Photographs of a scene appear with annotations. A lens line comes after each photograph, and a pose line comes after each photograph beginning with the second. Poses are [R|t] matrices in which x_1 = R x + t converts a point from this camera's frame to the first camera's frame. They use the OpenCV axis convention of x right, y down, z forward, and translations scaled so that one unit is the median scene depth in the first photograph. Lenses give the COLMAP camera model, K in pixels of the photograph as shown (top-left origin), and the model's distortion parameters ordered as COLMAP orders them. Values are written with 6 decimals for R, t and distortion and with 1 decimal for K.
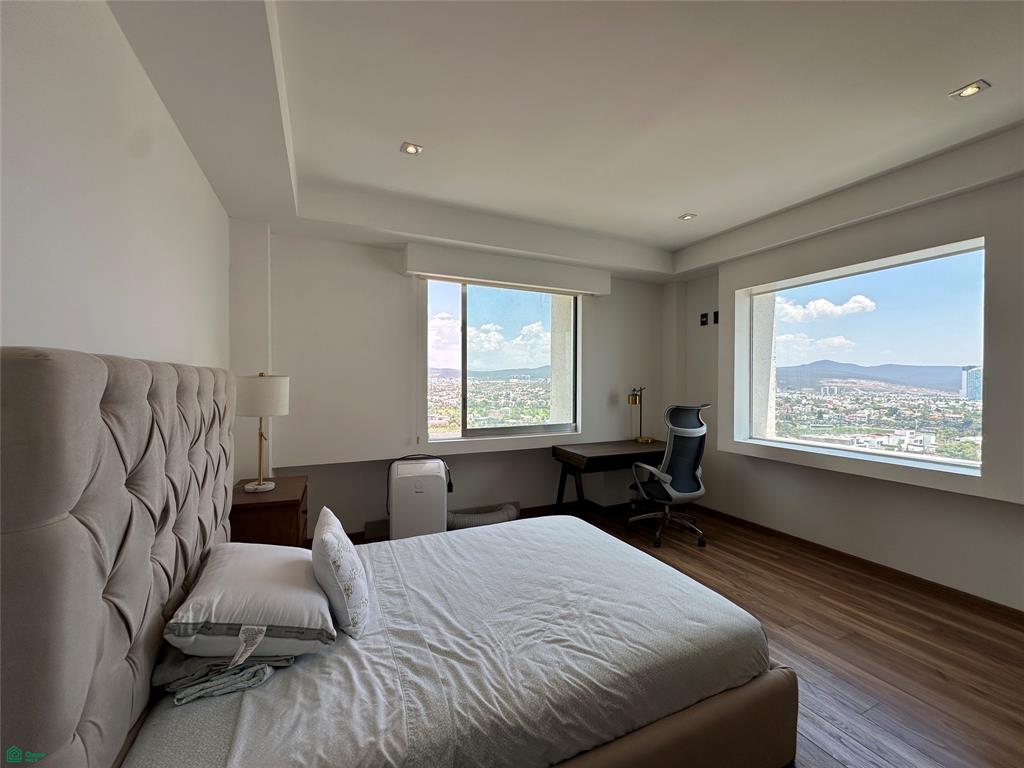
lens RADIAL K [[410.7, 0, 512.5], [0, 410.7, 383.7], [0, 0, 1]] dist [0.000718, 0.000155]
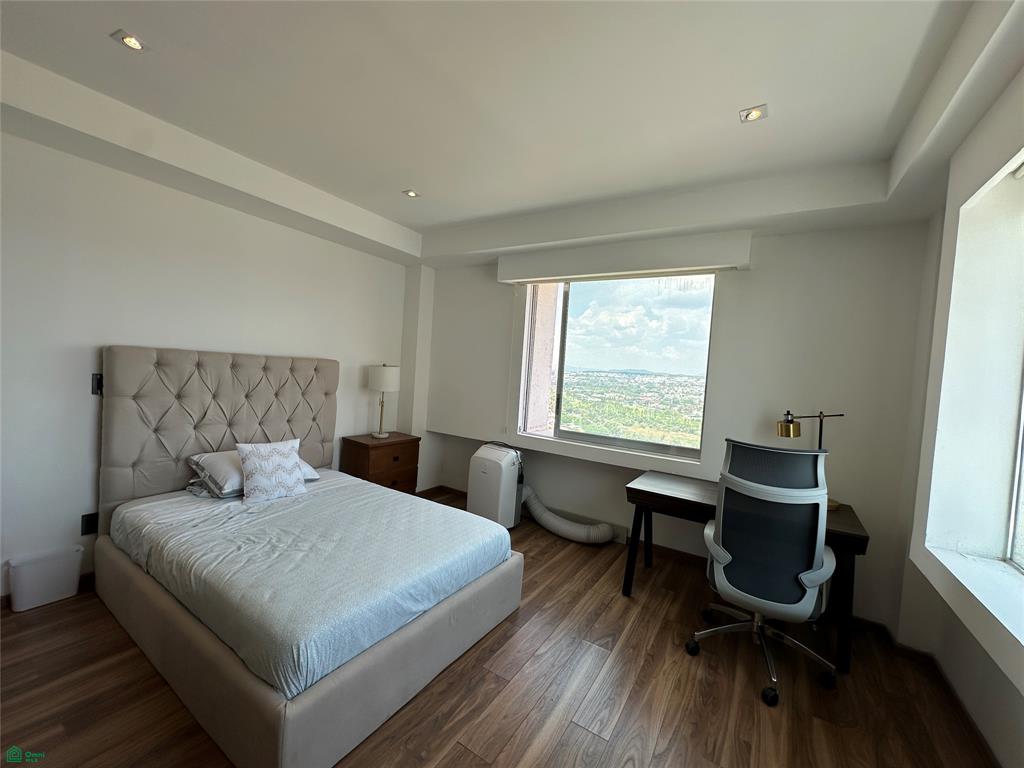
lens RADIAL K [[410.7, 0, 509.5], [0, 410.7, 383.3], [0, 0, 1]] dist [0.000718, 0.000155]
pose [[0.536778, 0.060870, -0.841525, 0.749609], [-0.070209, 0.997157, 0.027344, -0.021728], [0.840797, 0.044405, 0.539526, 0.417328]]
